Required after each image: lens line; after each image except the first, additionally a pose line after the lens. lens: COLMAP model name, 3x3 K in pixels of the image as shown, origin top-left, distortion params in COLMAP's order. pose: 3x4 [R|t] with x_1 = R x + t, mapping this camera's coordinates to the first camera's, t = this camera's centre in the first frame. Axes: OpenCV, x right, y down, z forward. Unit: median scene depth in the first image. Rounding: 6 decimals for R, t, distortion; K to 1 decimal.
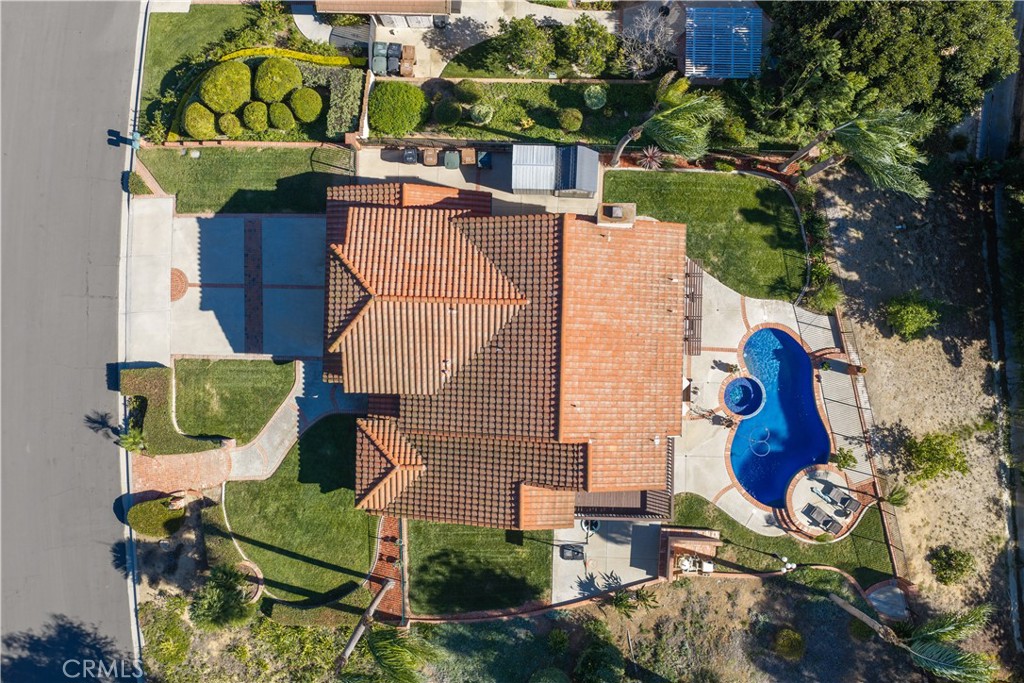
lens RADIAL K [[843.0, 0, 512.0], [0, 843.0, 341.5], [0, 0, 1]] dist [0.040101, -0.001308]
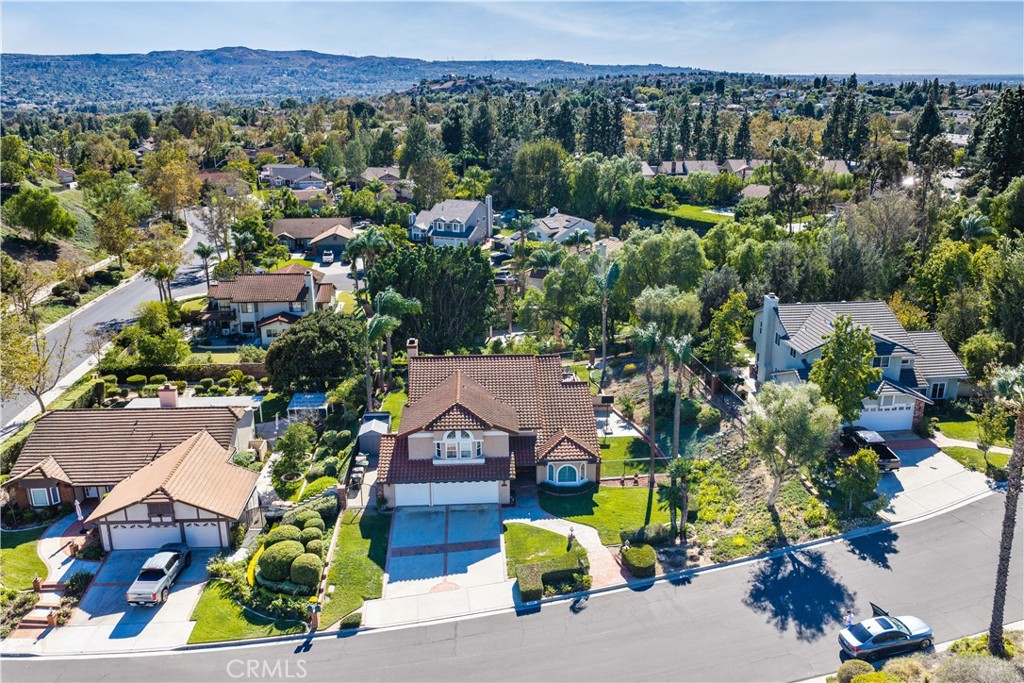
lens RADIAL K [[843.0, 0, 512.0], [0, 843.0, 341.5], [0, 0, 1]] dist [0.040101, -0.001308]
pose [[-0.071718, -0.288457, 0.954803, -1.421916], [0.997414, -0.025289, 0.067278, -0.045471], [0.004739, 0.957159, 0.289525, 0.348871]]
